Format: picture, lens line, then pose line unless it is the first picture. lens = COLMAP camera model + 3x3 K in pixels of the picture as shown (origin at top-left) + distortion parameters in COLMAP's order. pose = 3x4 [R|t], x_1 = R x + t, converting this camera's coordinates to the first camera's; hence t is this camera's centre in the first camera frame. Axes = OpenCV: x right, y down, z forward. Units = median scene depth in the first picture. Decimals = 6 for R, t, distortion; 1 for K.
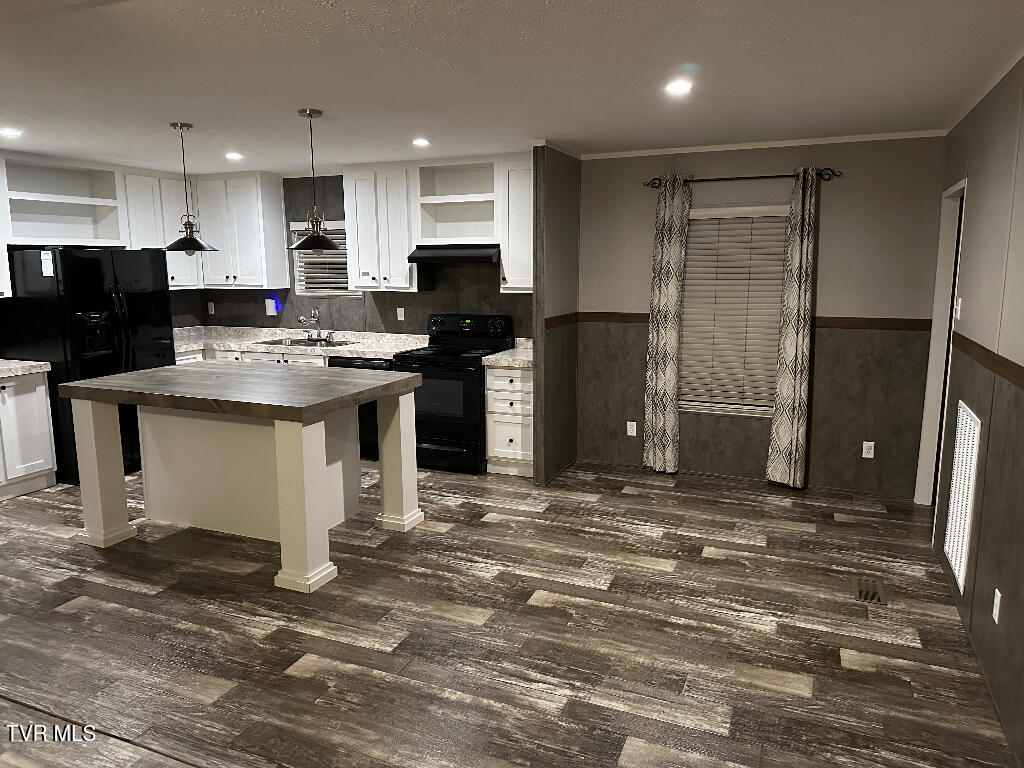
lens RADIAL K [[733.1, 0, 512.0], [0, 733.1, 384.0], [0, 0, 1]] dist [0.090078, 0.000533]
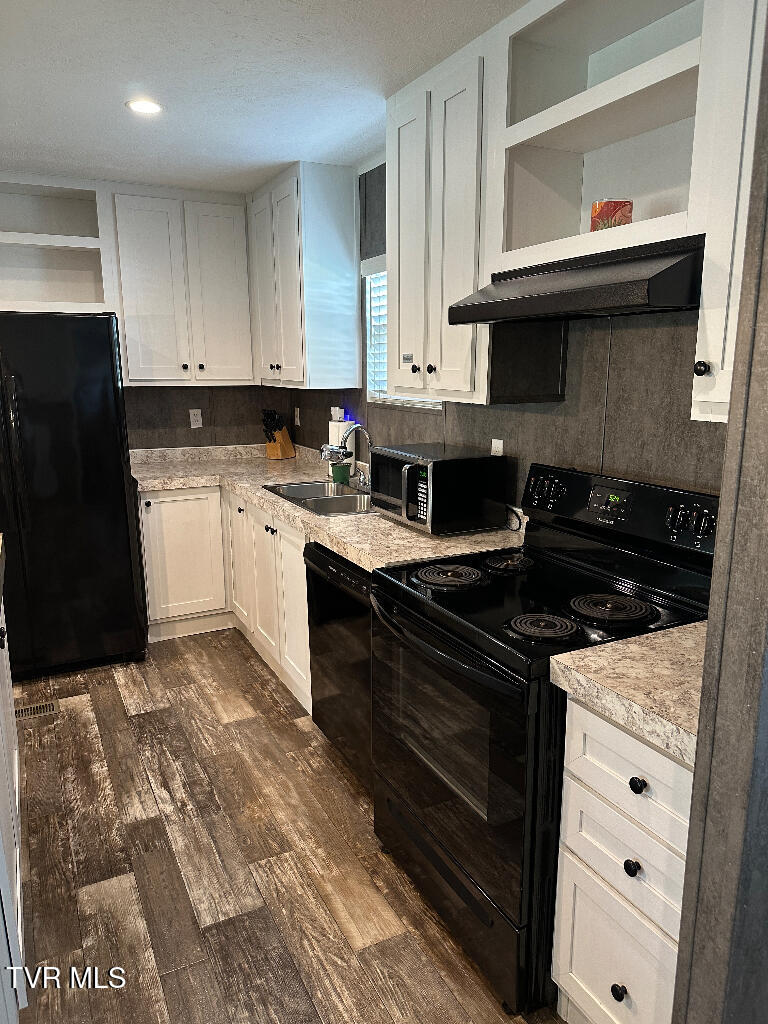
lens RADIAL K [[733.1, 0, 384.0], [0, 733.1, 512.0], [0, 0, 1]] dist [0.090078, 0.000533]
pose [[0.764980, 0.136227, -0.629482, 0.074347], [-0.117443, 0.990493, 0.071632, -0.091999], [0.633255, 0.019131, 0.773707, 0.679016]]
